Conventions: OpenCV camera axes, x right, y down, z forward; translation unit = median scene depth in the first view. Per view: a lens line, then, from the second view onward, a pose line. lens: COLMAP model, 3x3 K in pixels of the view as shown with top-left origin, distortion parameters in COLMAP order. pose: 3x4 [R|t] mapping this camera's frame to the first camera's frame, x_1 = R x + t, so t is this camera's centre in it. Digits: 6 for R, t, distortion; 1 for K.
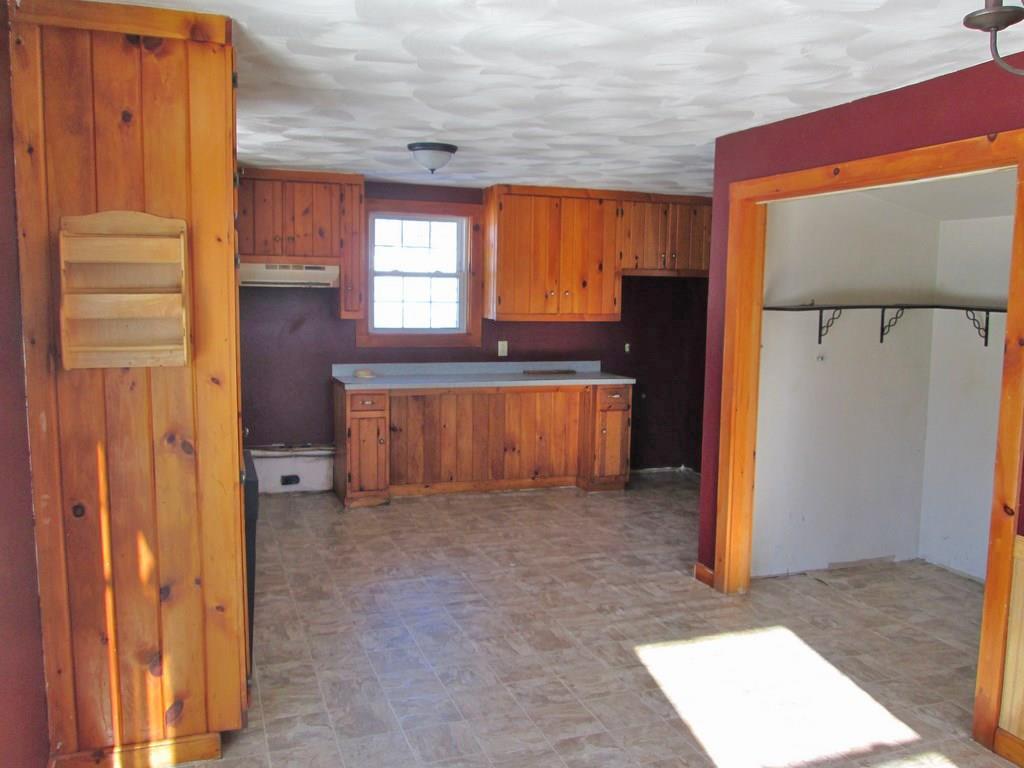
lens RADIAL K [[847.5, 0, 515.5], [0, 847.5, 379.7], [0, 0, 1]] dist [-0.045175, 0.016144]
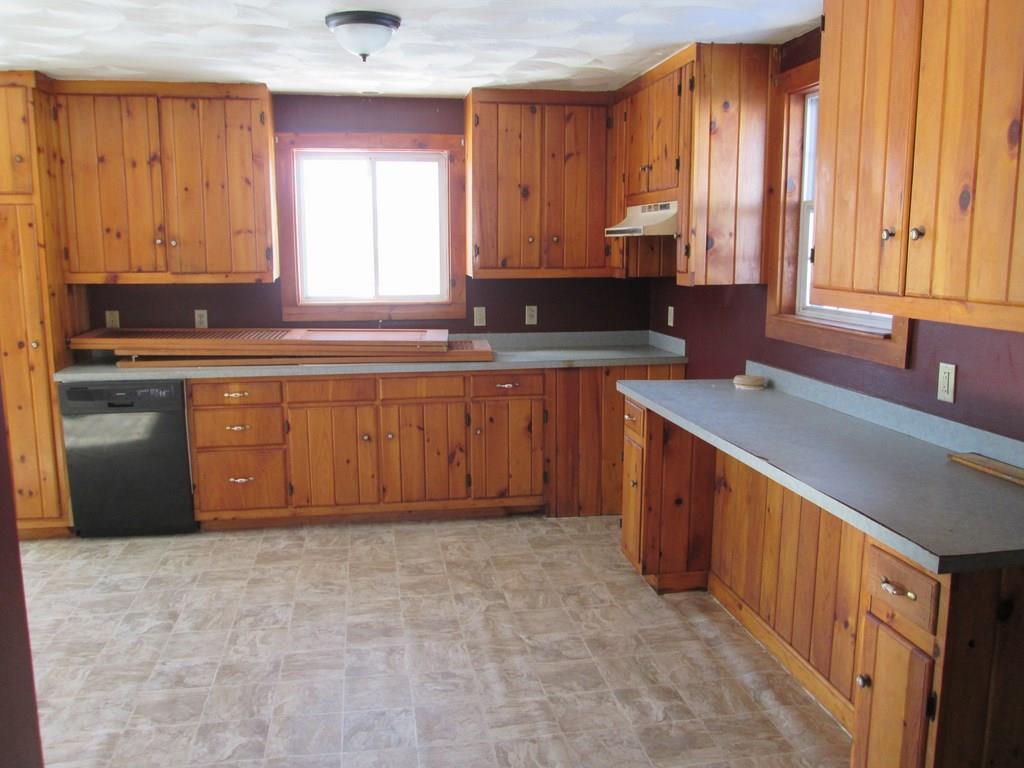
lens RADIAL K [[847.5, 0, 513.8], [0, 847.5, 383.5], [0, 0, 1]] dist [-0.045175, 0.016144]
pose [[-0.184234, 0.137995, -0.973147, 0.571421], [-0.100471, 0.982265, 0.158309, -0.111897], [0.977734, 0.126939, -0.167102, 1.279114]]
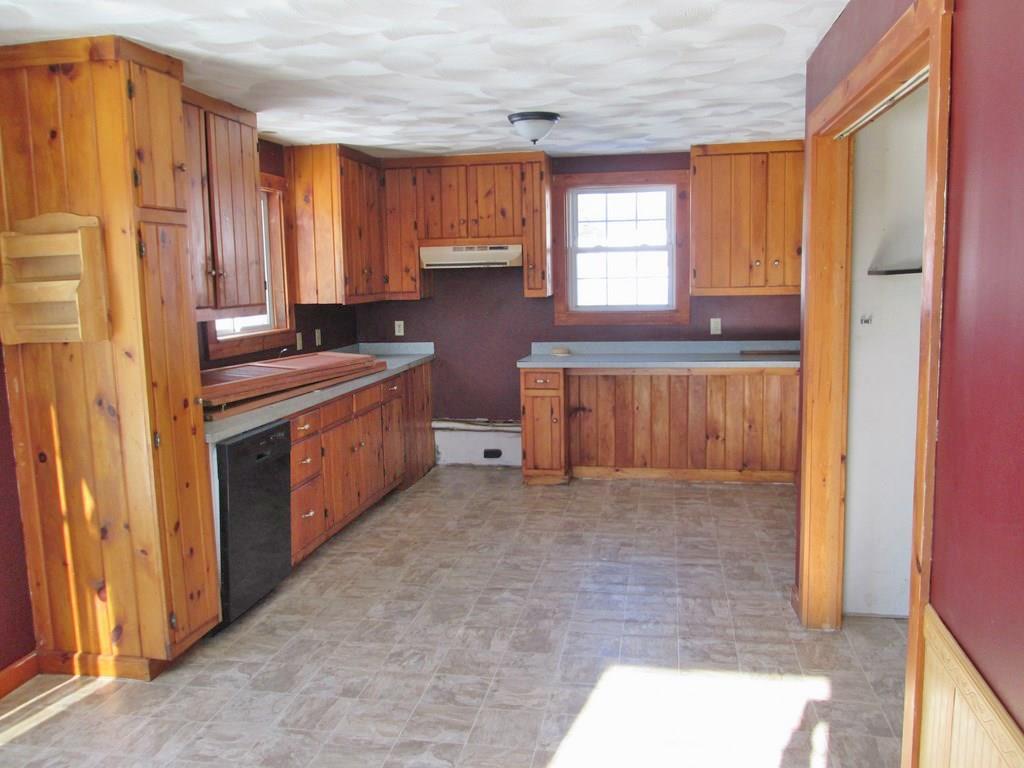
lens RADIAL K [[847.5, 0, 515.9], [0, 847.5, 381.0], [0, 0, 1]] dist [-0.045175, 0.016144]
pose [[0.861319, 0.028611, -0.507259, 0.385944], [-0.015426, 0.999425, 0.030178, -0.003110], [0.507831, -0.018168, 0.861265, 0.157579]]
